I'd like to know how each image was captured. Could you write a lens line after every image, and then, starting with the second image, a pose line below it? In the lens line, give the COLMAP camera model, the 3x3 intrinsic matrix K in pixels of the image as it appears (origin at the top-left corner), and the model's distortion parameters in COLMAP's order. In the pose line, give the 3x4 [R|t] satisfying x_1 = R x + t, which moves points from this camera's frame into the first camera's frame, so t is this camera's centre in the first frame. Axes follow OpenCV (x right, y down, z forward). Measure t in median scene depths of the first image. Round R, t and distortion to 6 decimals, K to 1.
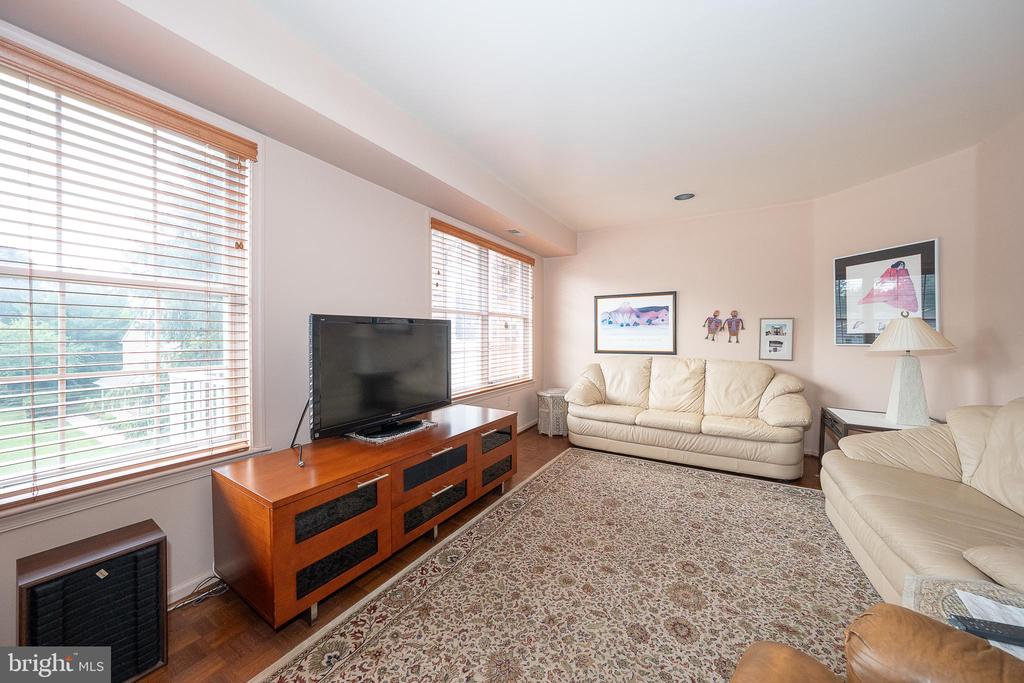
lens RADIAL K [[352.1, 0, 513.4], [0, 352.1, 335.8], [0, 0, 1]] dist [-0.020376, 0.004019]
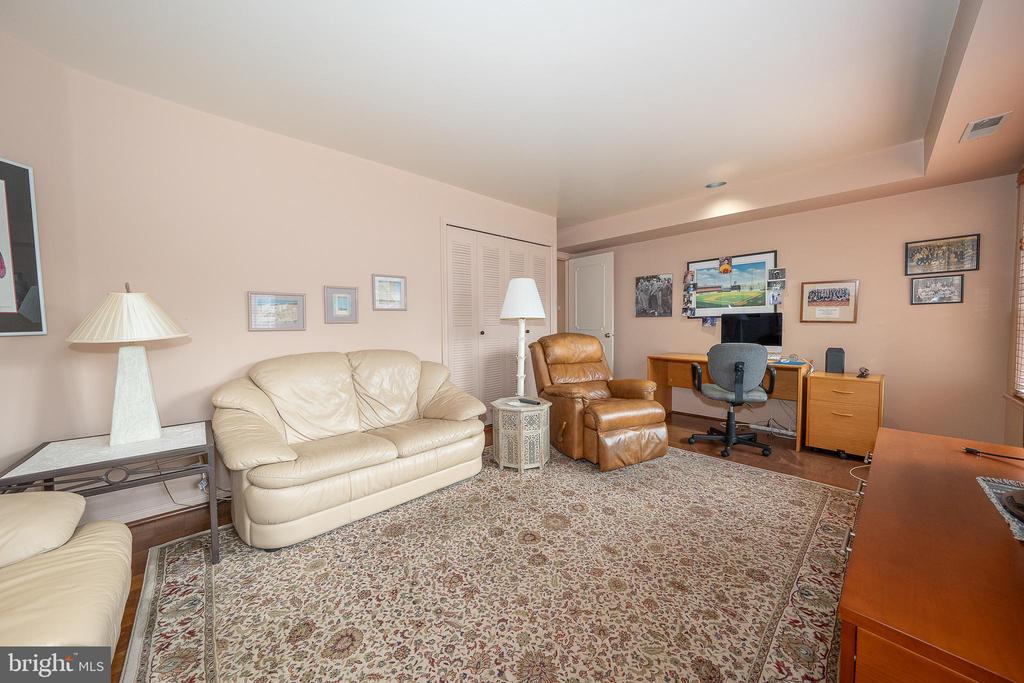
lens RADIAL K [[352.1, 0, 510.9], [0, 352.1, 342.6], [0, 0, 1]] dist [-0.020376, 0.004019]
pose [[-0.955570, -0.010796, 0.294568, 0.141096], [0.006177, 0.998376, 0.056629, 0.012601], [-0.294701, 0.055933, -0.953951, 1.104010]]
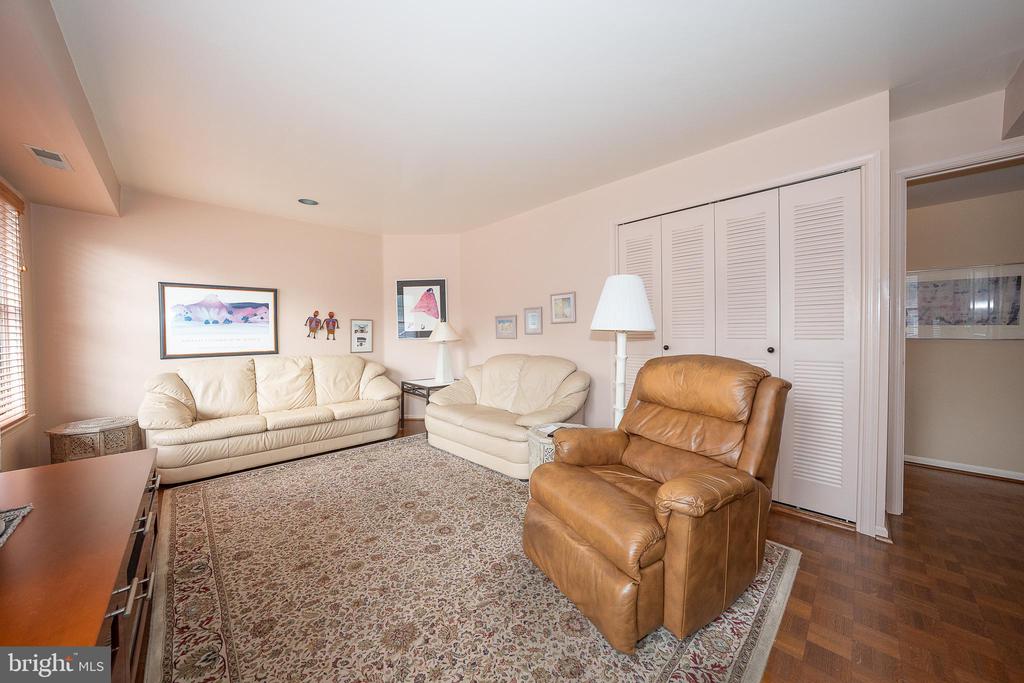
lens RADIAL K [[352.1, 0, 509.1], [0, 352.1, 336.1], [0, 0, 1]] dist [-0.020376, 0.004019]
pose [[0.278717, -0.013516, 0.960278, -0.374434], [0.013606, 0.999856, 0.010124, 0.004330], [-0.960277, 0.010244, 0.278861, 0.138012]]
